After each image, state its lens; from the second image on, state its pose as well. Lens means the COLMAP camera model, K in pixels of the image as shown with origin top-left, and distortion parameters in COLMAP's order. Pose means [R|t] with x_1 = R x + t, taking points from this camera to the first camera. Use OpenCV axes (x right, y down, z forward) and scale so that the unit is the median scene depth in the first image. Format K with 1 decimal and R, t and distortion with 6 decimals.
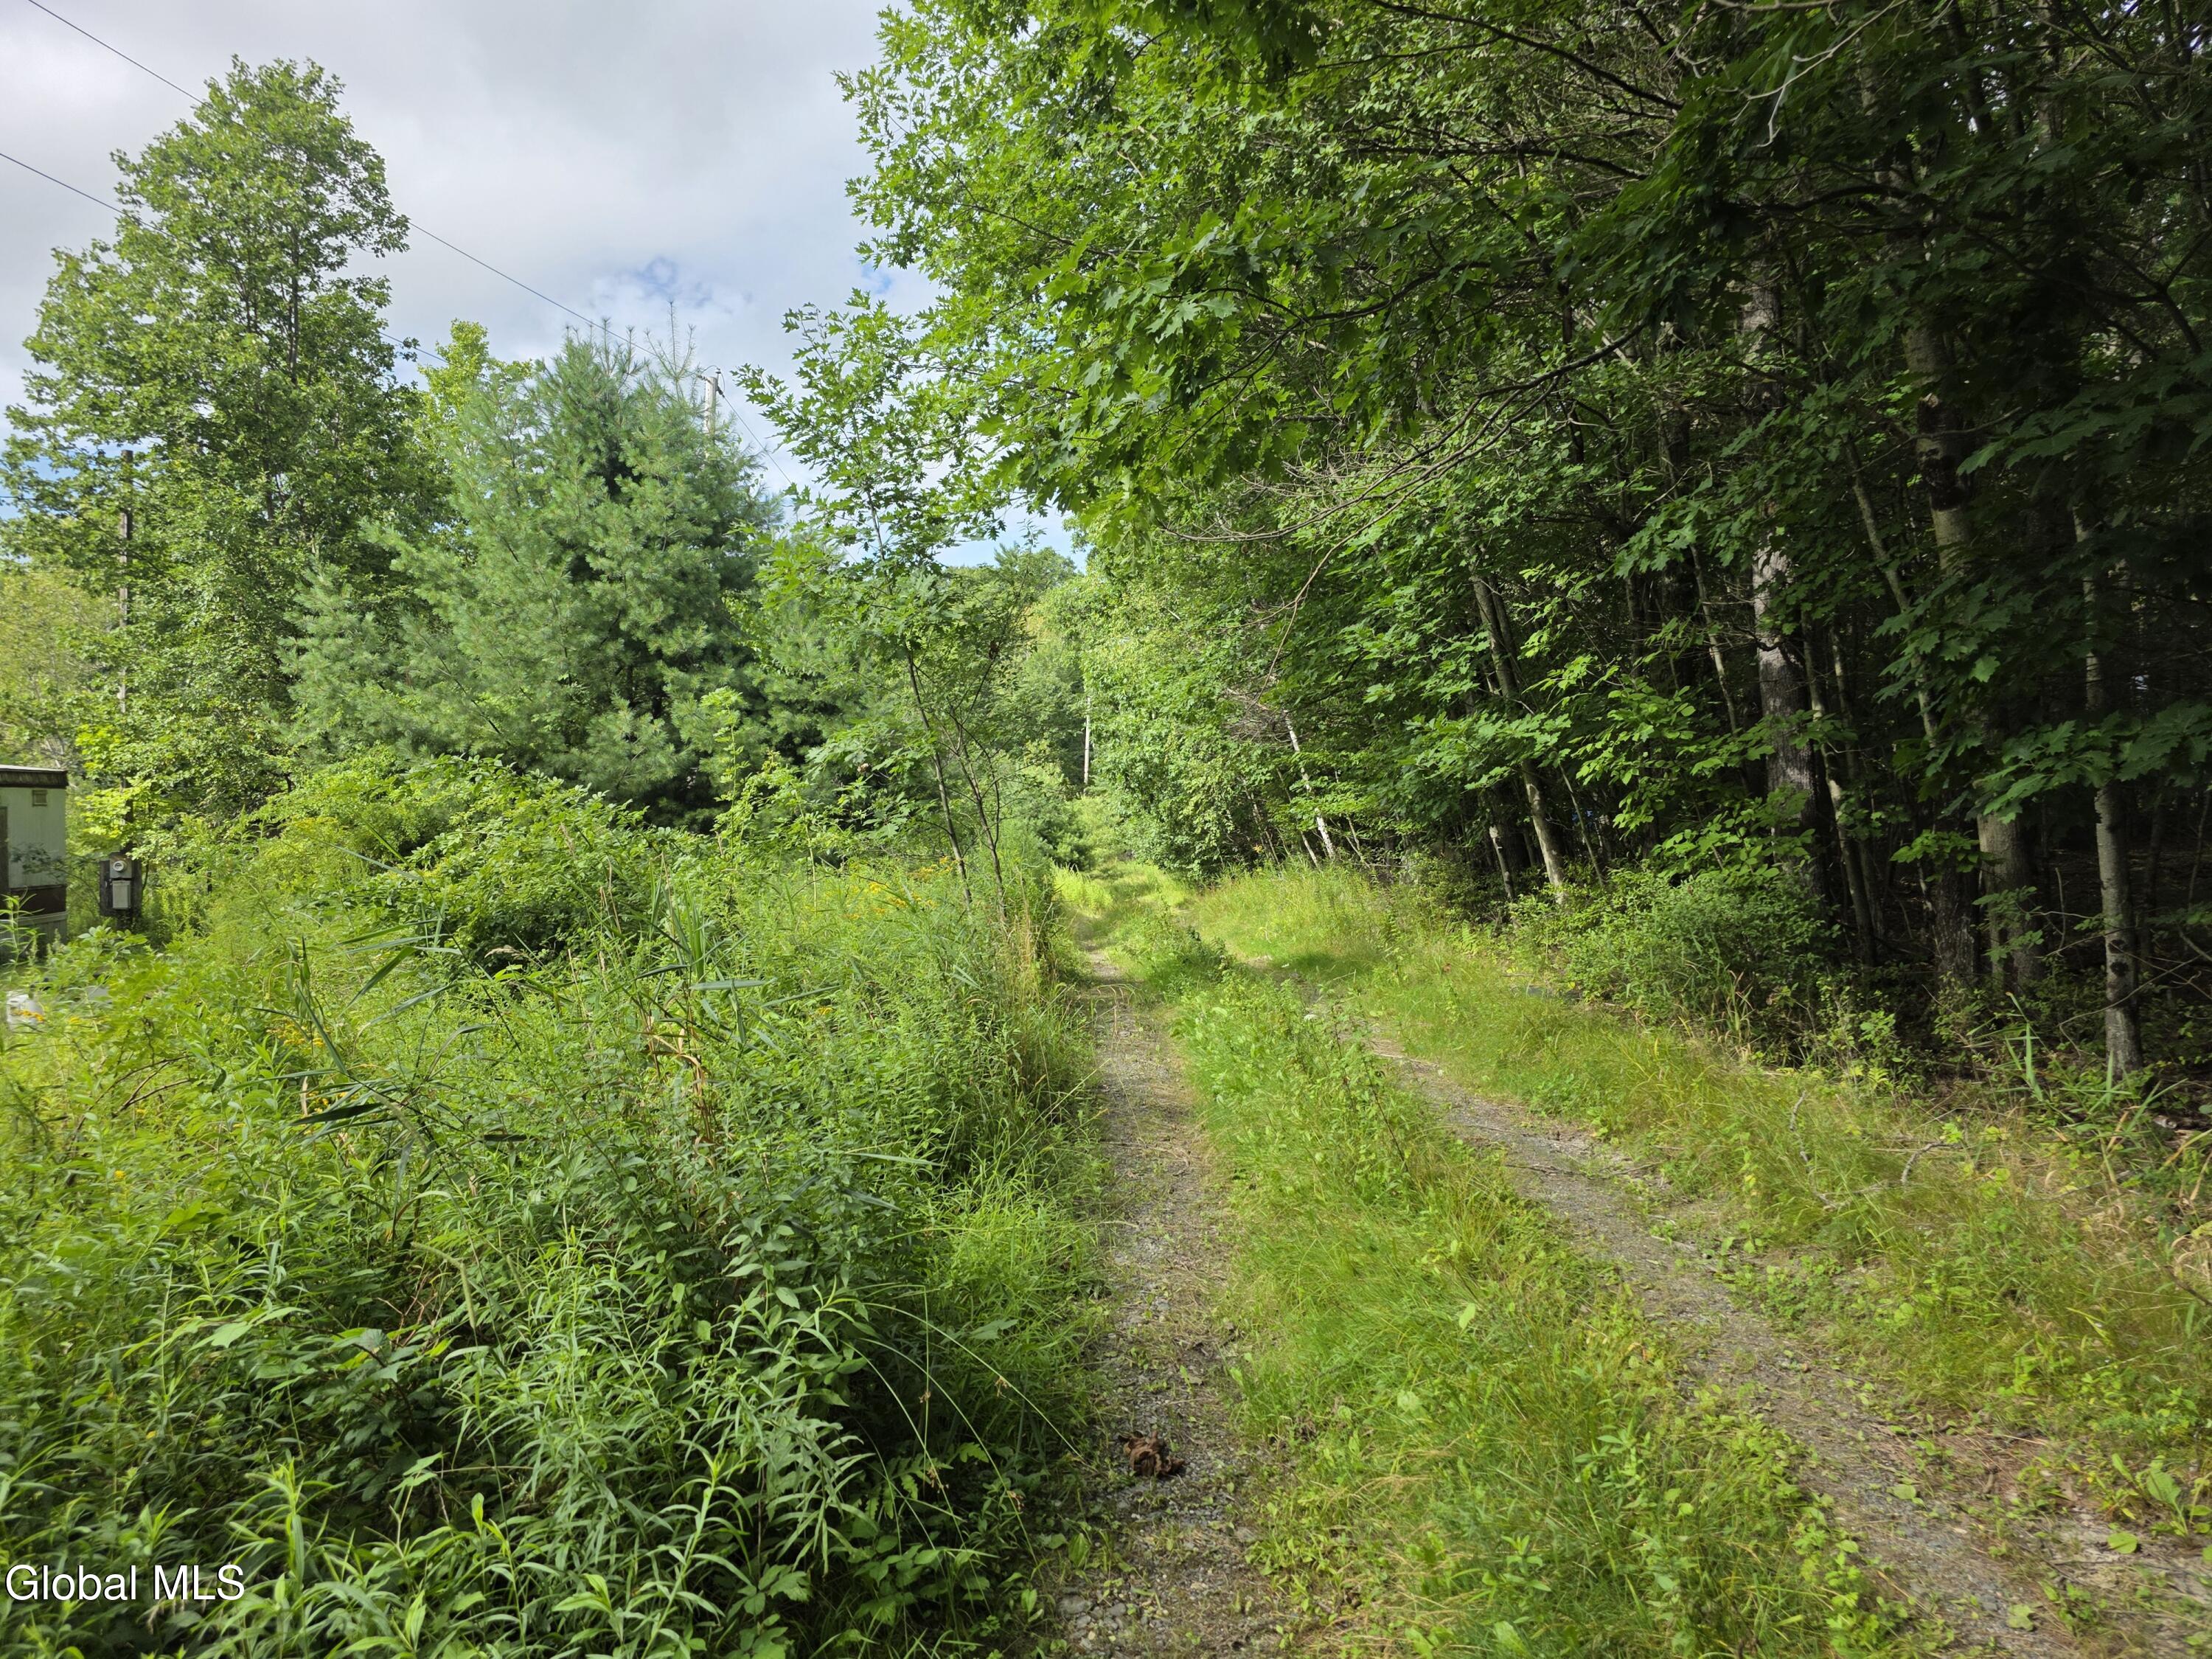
lens RADIAL K [[1468.3, 0, 1078.6], [0, 1468.3, 835.2], [0, 0, 1]] dist [0.071091, -0.074168]
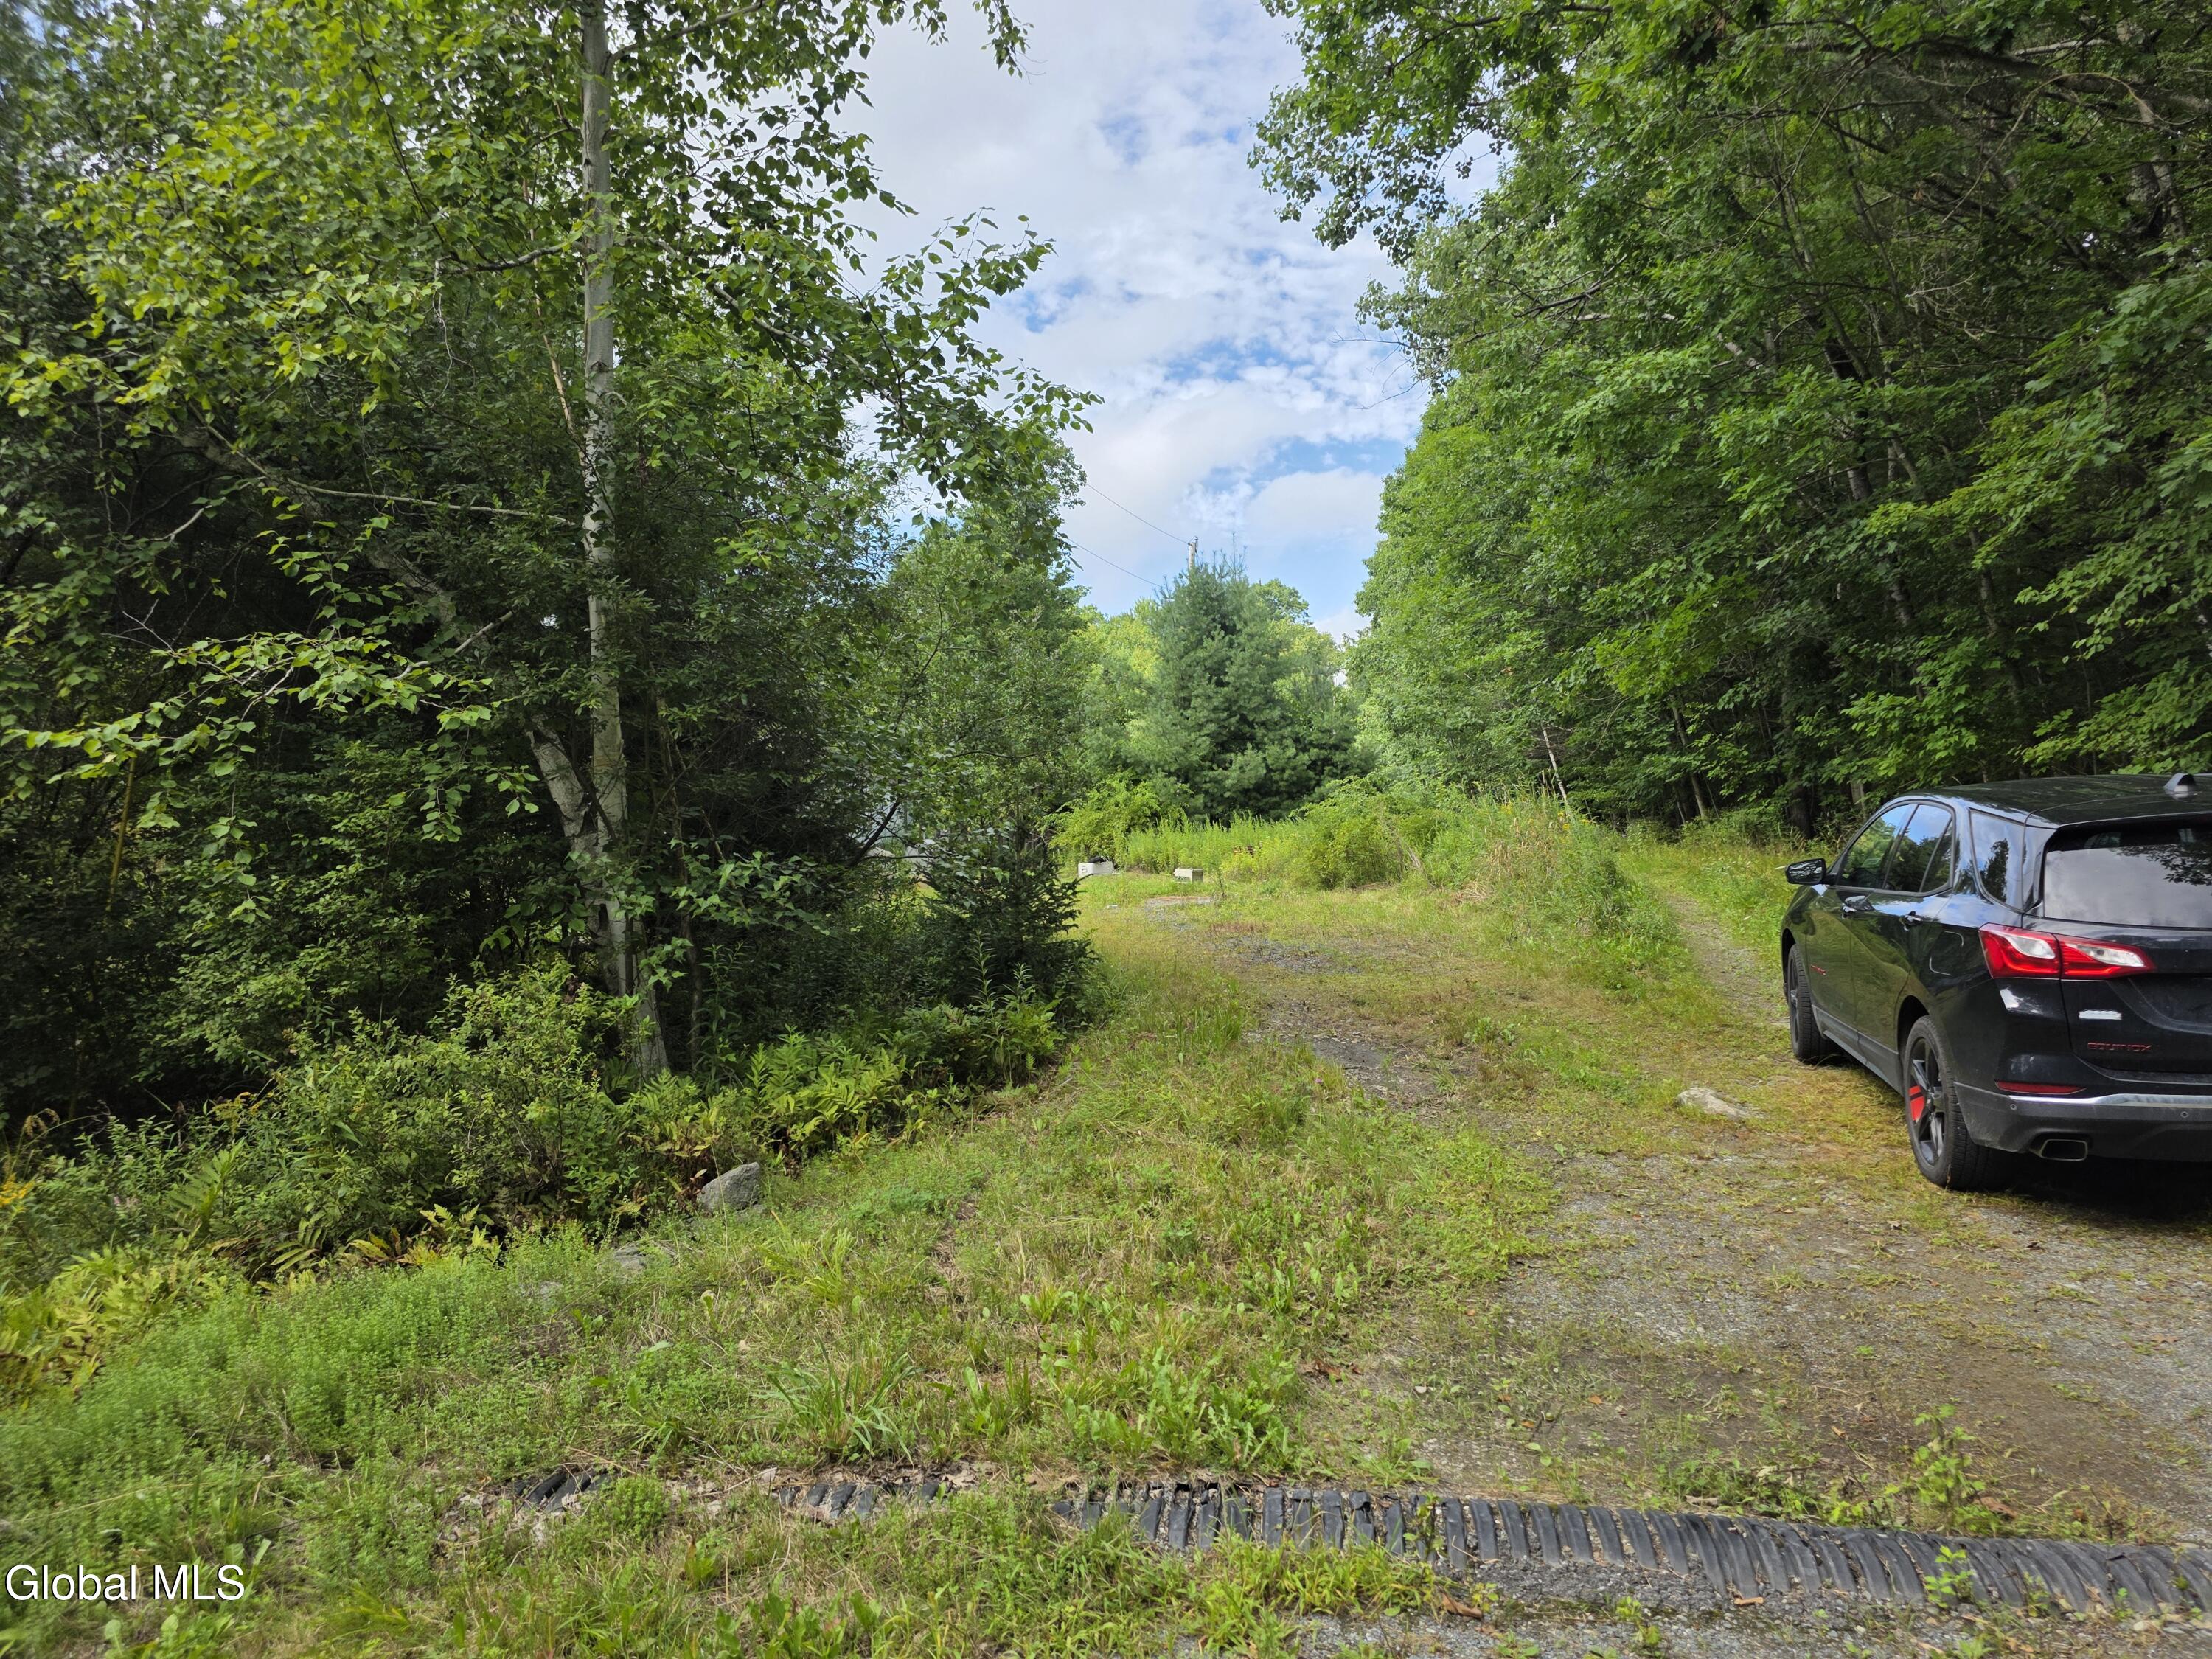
lens RADIAL K [[1468.3, 0, 1078.6], [0, 1468.3, 835.2], [0, 0, 1]] dist [0.071091, -0.074168]
pose [[0.992863, 0.000093, -0.119261, -0.286500], [-0.001143, 0.999961, -0.008739, 0.055235], [0.119255, 0.008813, 0.992825, -1.084516]]
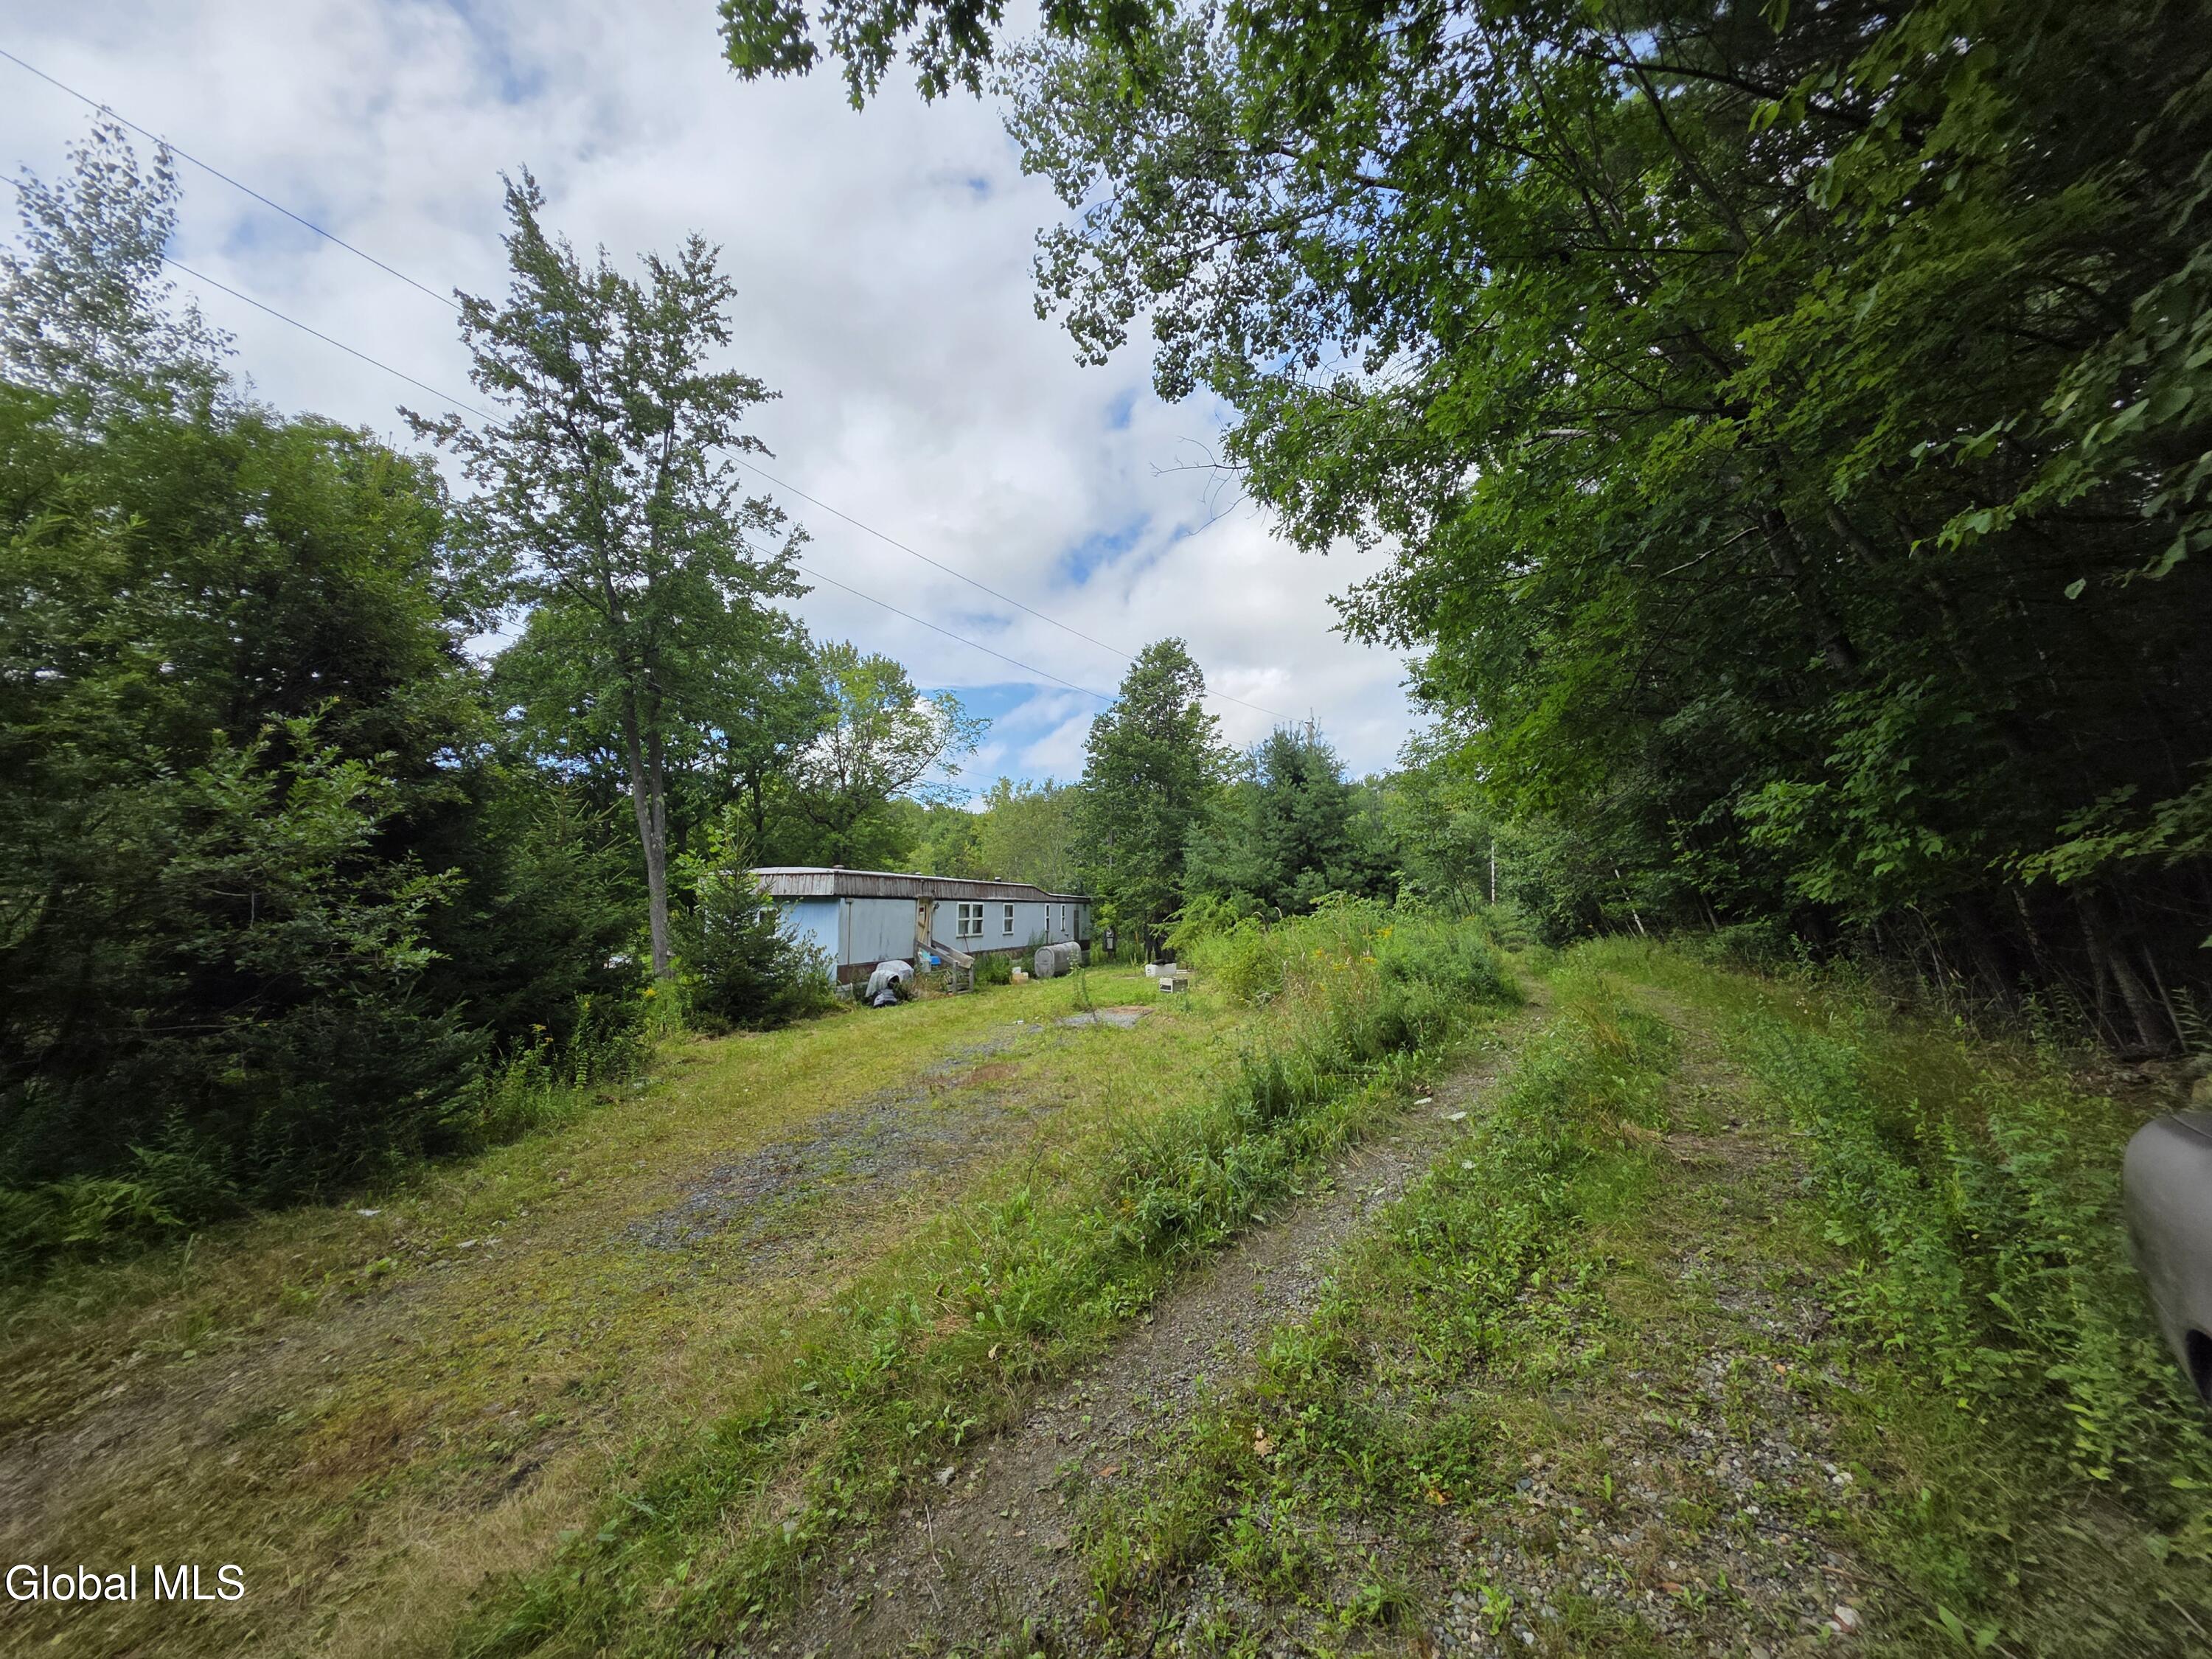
lens RADIAL K [[882.6, 0, 1106.0], [0, 882.6, 829.5], [0, 0, 1]] dist [0.001255, 0.000056]
pose [[0.919352, -0.042314, -0.391154, -0.022318], [-0.003438, 0.993298, -0.115533, 0.023819], [0.393421, 0.107560, 0.913045, -0.565782]]
